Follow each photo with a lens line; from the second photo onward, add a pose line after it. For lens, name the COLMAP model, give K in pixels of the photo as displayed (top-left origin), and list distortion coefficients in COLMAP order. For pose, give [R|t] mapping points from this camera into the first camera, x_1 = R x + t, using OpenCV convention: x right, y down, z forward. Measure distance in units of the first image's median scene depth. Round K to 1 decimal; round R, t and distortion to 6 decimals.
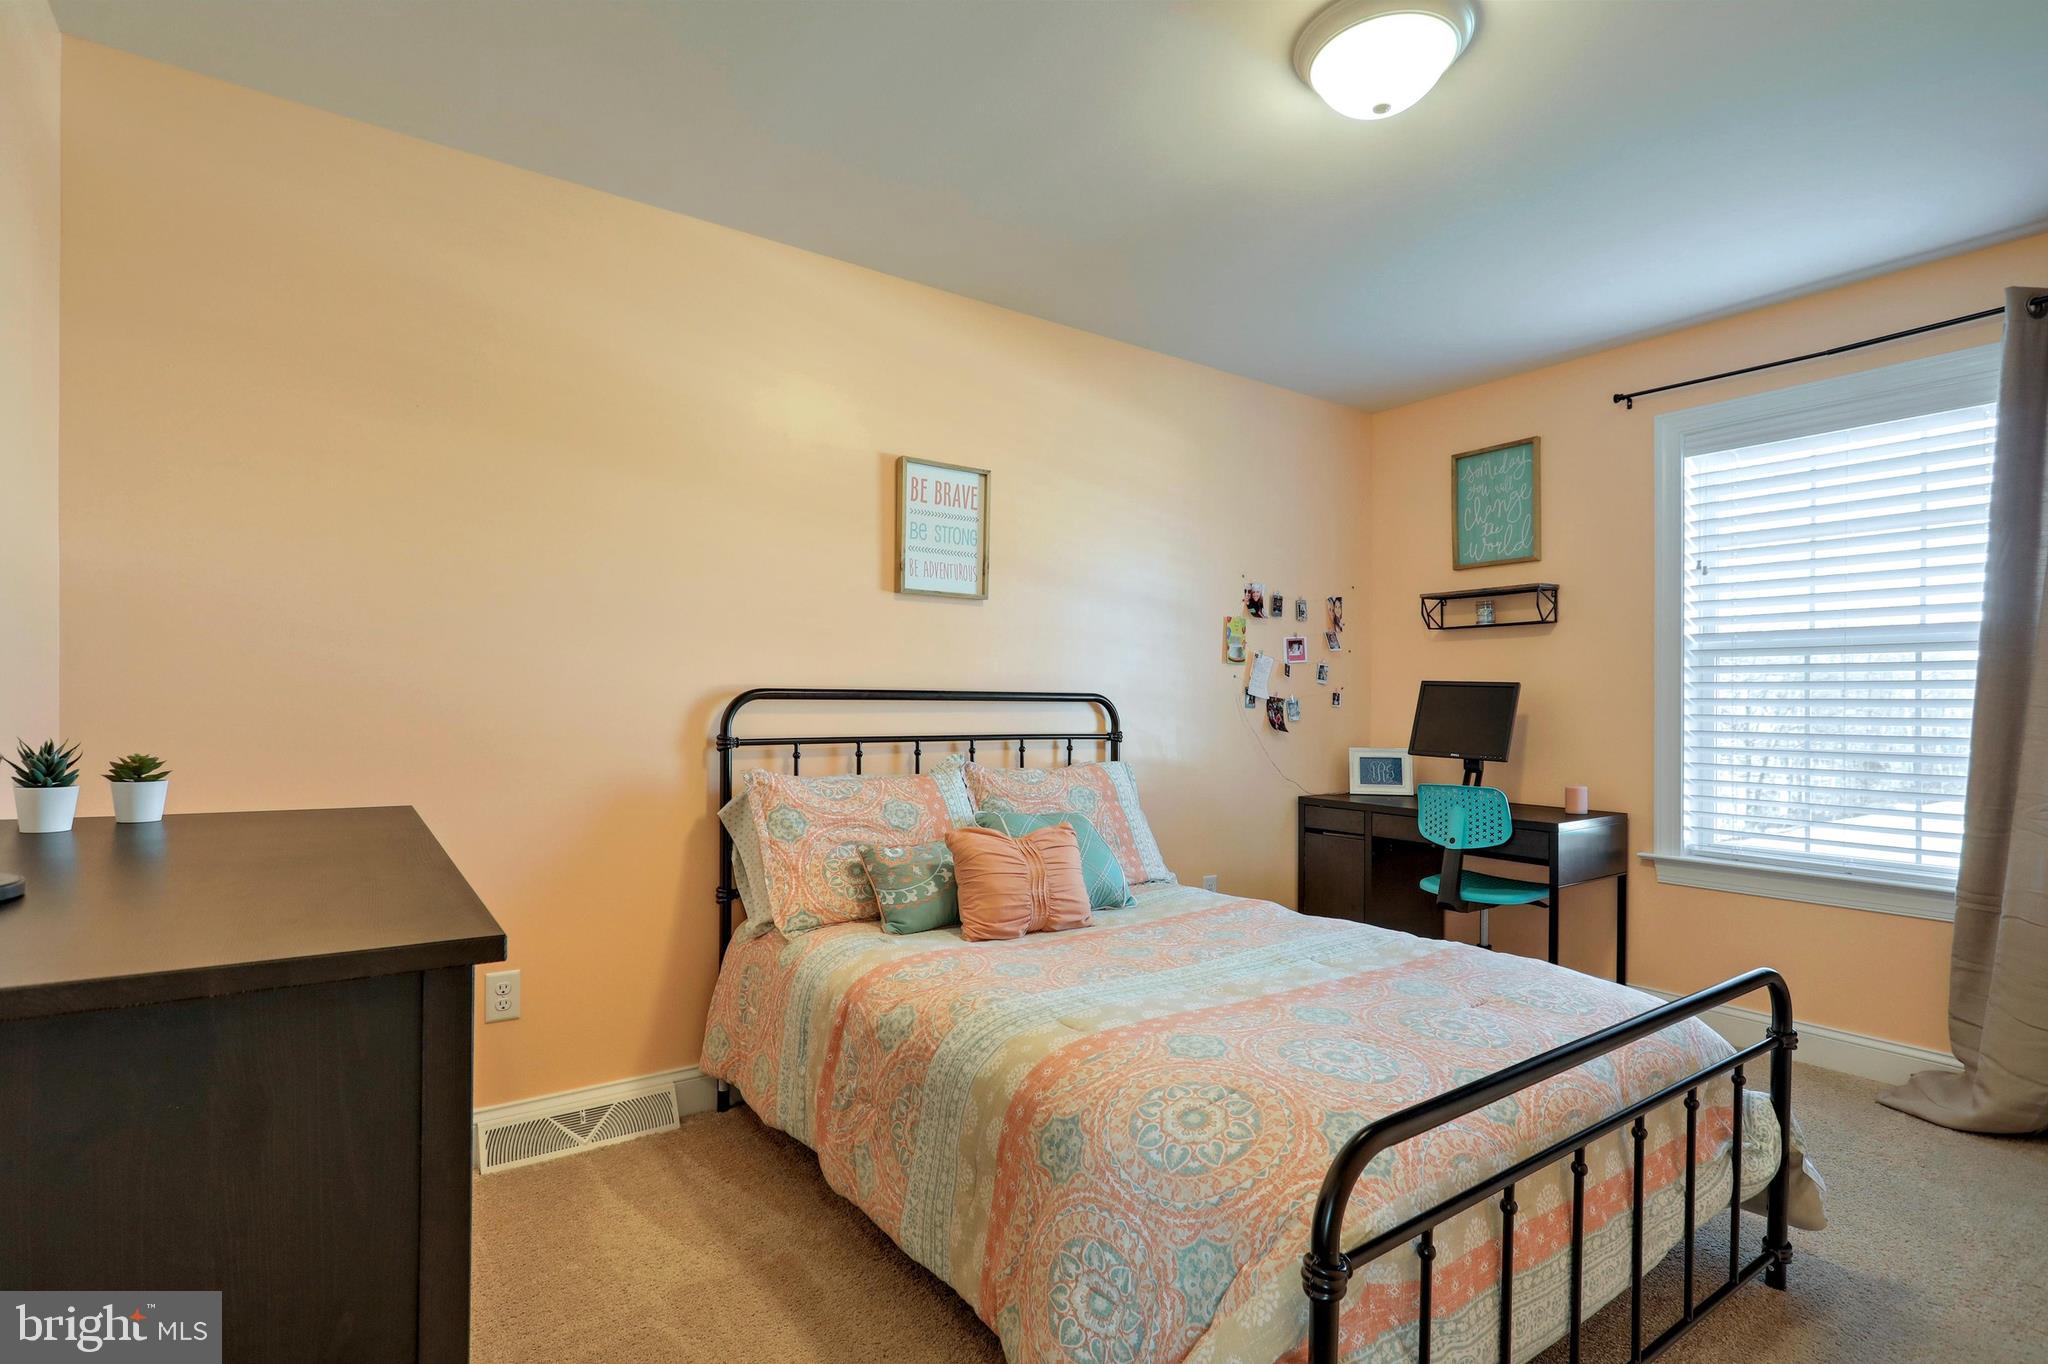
lens RADIAL K [[969.2, 0, 1024.6], [0, 969.2, 718.4], [0, 0, 1]] dist [0.002482, 0.000575]
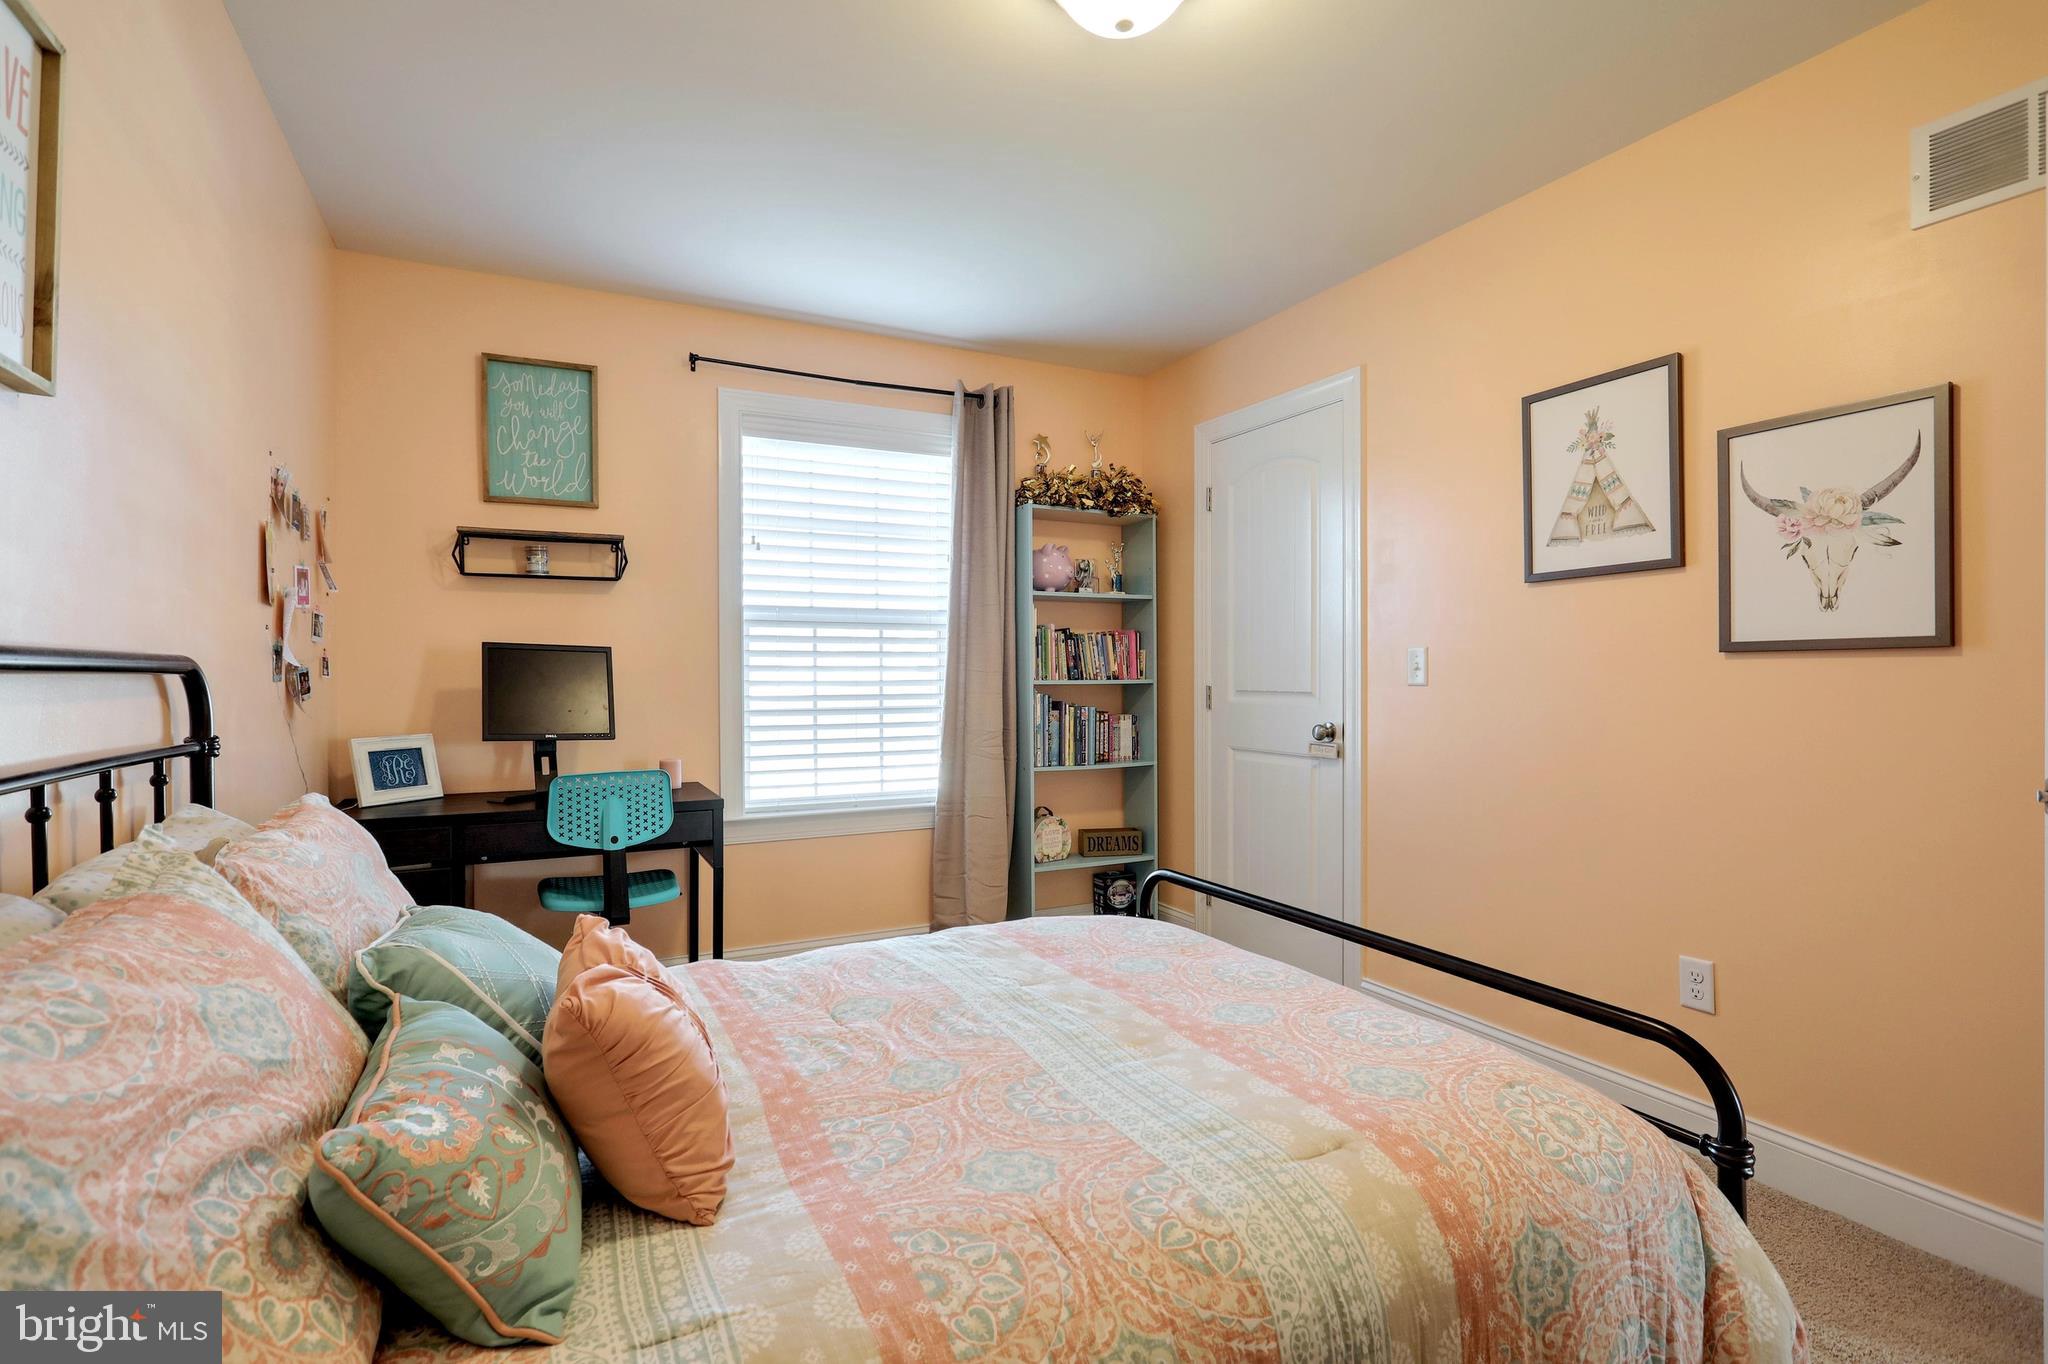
lens RADIAL K [[981.3, 0, 1018.1], [0, 981.3, 677.7], [0, 0, 1]] dist [-0.003253, 0.000296]
pose [[0.150376, -0.013247, 0.988540, -0.327309], [0.020639, 0.999734, 0.010258, -0.011961], [-0.988413, 0.018860, 0.150609, 0.550521]]
